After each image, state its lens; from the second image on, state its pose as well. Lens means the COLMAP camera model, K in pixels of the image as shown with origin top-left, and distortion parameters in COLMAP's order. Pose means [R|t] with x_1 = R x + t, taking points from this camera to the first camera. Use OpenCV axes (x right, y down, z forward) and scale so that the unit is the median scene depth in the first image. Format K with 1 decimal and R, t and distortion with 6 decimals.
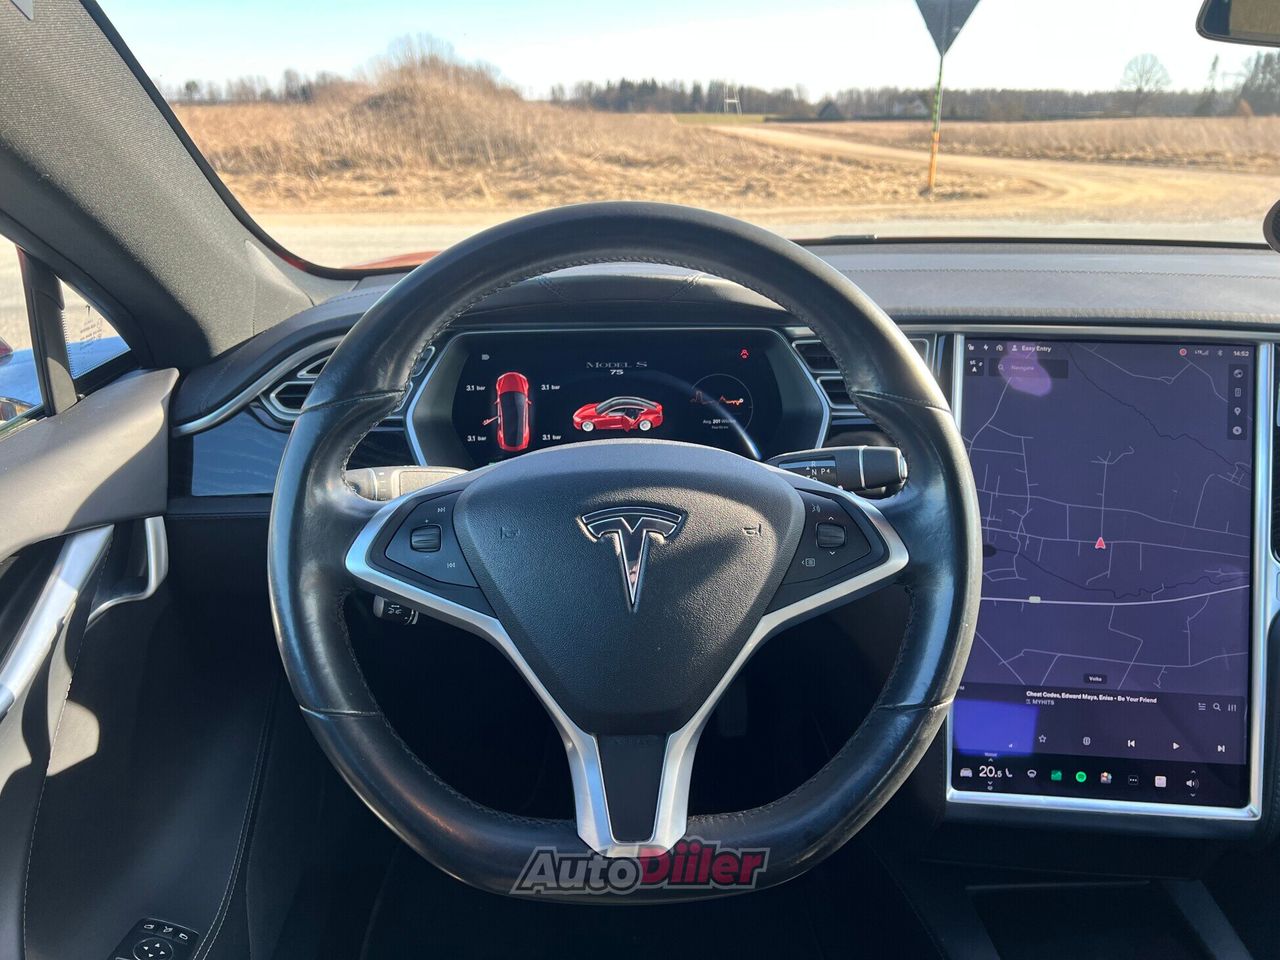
lens RADIAL K [[1004.6, 0, 640.0], [0, 1004.6, 480.0], [0, 0, 1]] dist [0.028464, -0.004518]
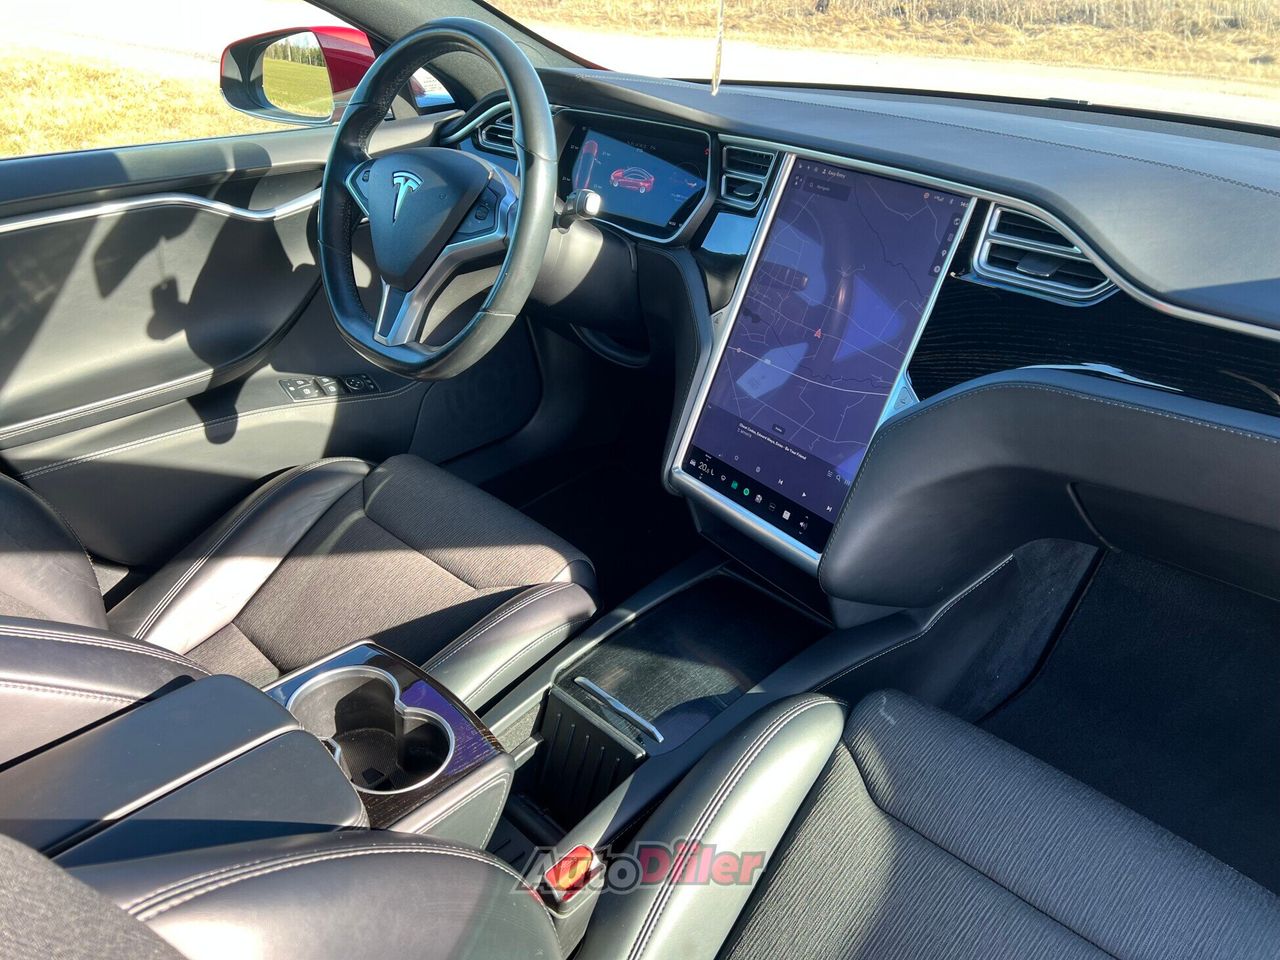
lens RADIAL K [[1004.6, 0, 640.0], [0, 1004.6, 480.0], [0, 0, 1]] dist [0.028464, -0.004518]
pose [[0.661215, 0.358386, -0.659055, 1.223267], [-0.274177, 0.933182, 0.232378, 0.001519], [0.698299, 0.027046, 0.715295, -0.073416]]
